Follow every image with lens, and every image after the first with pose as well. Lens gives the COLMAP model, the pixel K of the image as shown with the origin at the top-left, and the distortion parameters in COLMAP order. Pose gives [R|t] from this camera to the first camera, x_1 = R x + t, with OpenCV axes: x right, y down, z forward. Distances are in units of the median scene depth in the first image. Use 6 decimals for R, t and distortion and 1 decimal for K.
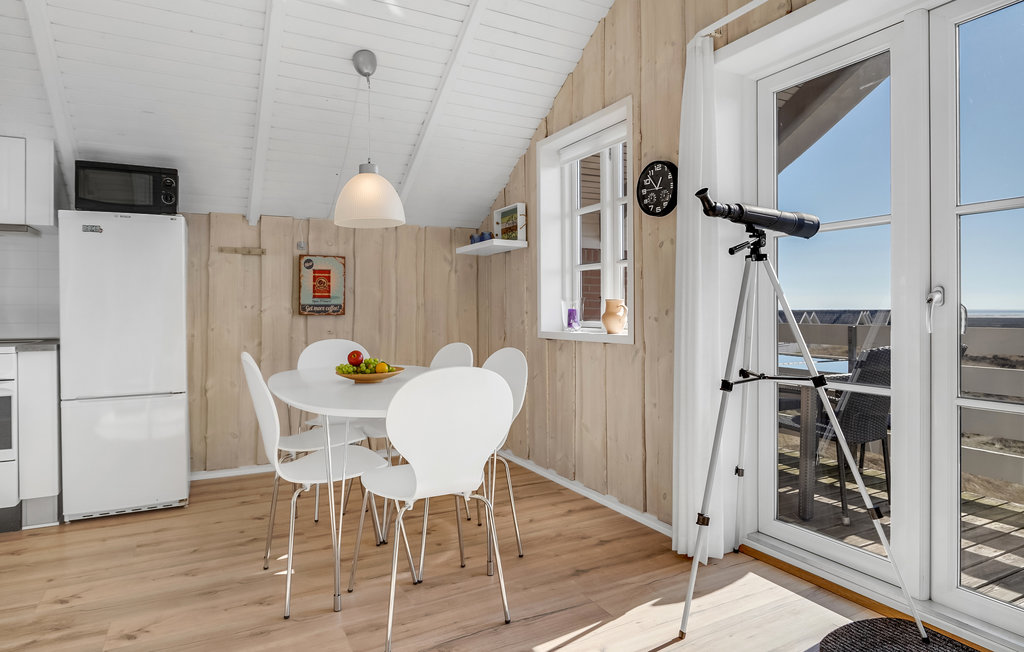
lens RADIAL K [[589.4, 0, 499.2], [0, 589.4, 312.5], [0, 0, 1]] dist [-0.002186, -0.001287]
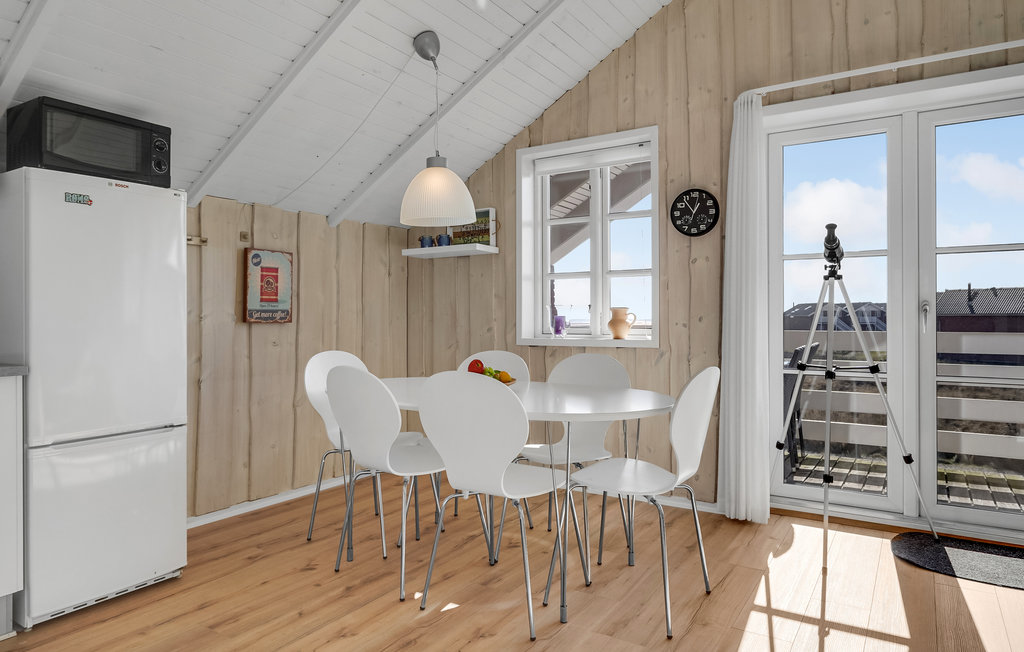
lens RADIAL K [[648.6, 0, 499.6], [0, 648.6, 318.5], [0, 0, 1]] dist [0.001772, 0.001098]
pose [[0.864756, 0.001894, 0.502189, -0.635105], [0.000370, 0.999990, -0.004408, 0.003358], [-0.502192, 0.003998, 0.864747, 0.080354]]
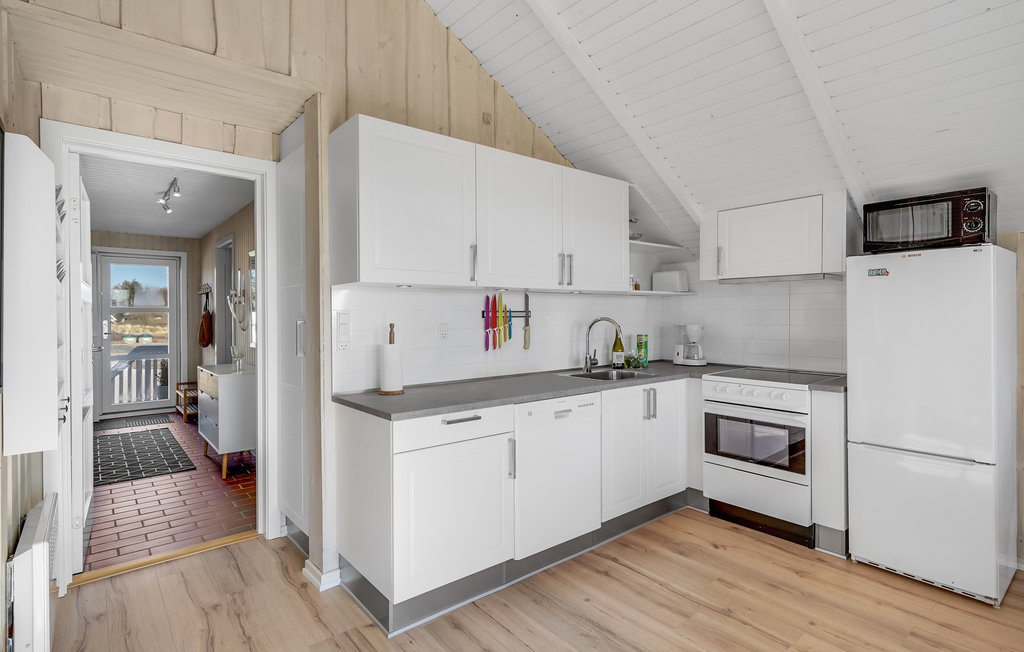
lens RADIAL K [[508.2, 0, 509.3], [0, 508.2, 318.0], [0, 0, 1]] dist [0.002135, 0.001182]
pose [[0.218828, 0.009283, -0.975719, -0.004386], [-0.001693, 0.999957, 0.009134, -0.072245], [0.975762, -0.000346, 0.218834, 0.218382]]
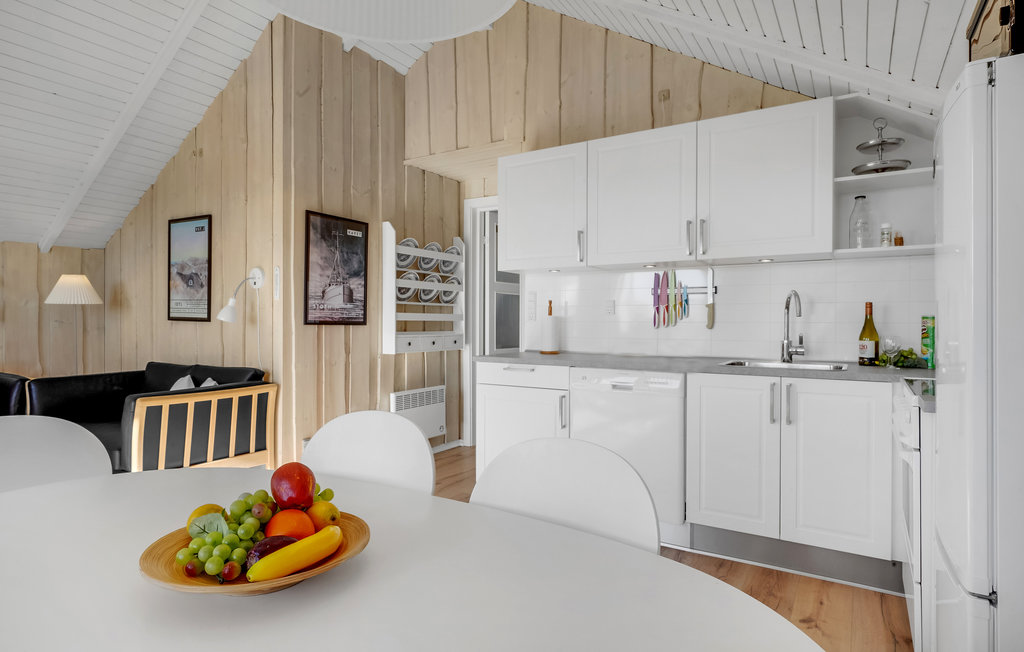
lens RADIAL K [[589.4, 0, 499.2], [0, 589.4, 312.5], [0, 0, 1]] dist [-0.002186, -0.001287]
pose [[-0.861612, -0.002075, -0.507563, -0.132113], [0.000479, 0.999988, -0.004900, -0.023023], [0.507567, -0.004465, -0.861601, 1.232973]]
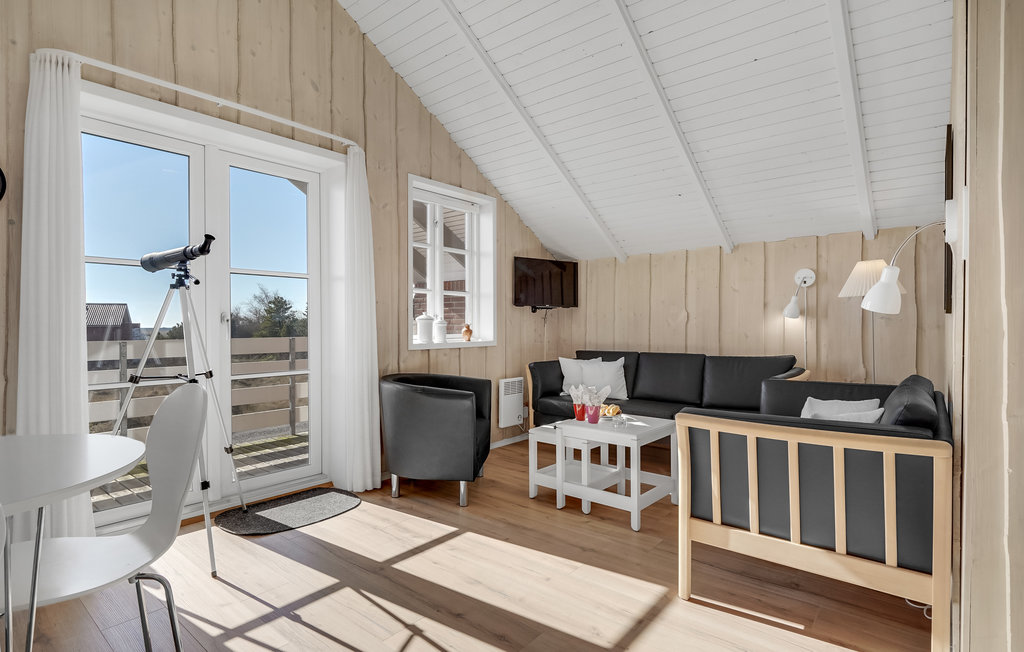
lens RADIAL K [[531.6, 0, 512.0], [0, 531.6, 326.0], [0, 0, 1]] dist [0.002246, 0.000884]
pose [[-0.410555, -0.000782, 0.911835, -0.652552], [0.007548, 0.999962, 0.004257, -0.002286], [-0.911805, 0.008631, -0.410534, 0.547371]]
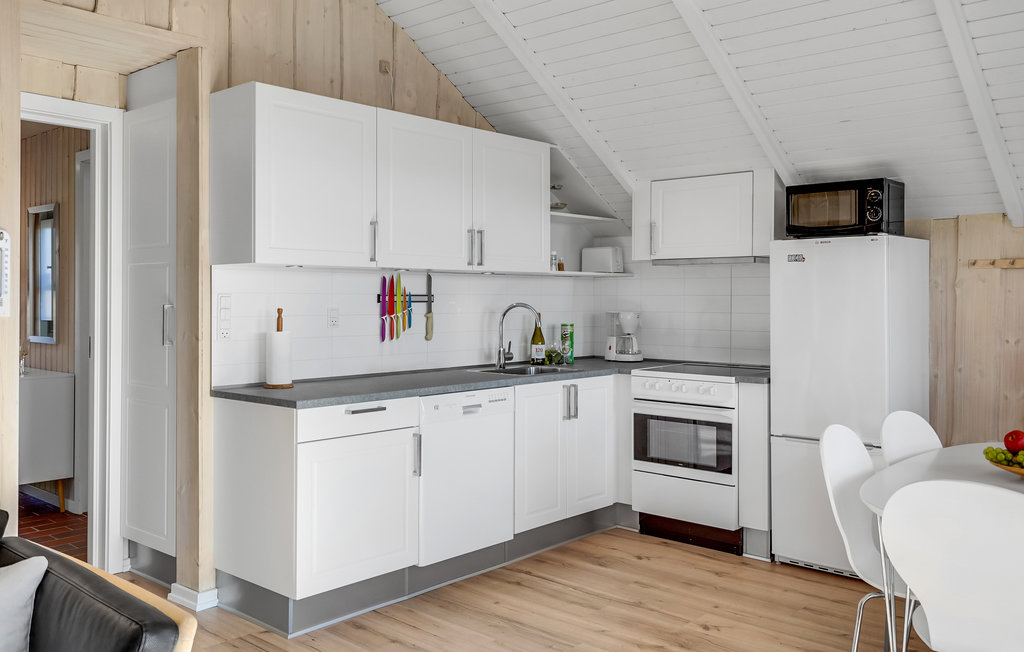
lens RADIAL K [[860.2, 0, 508.2], [0, 860.2, 298.6], [0, 0, 1]] dist [0.018060, -0.000385]
pose [[0.363680, 0.005588, -0.931507, 0.419836], [-0.009057, 0.999956, 0.002462, -0.075443], [0.931480, 0.007541, 0.363714, 0.067807]]
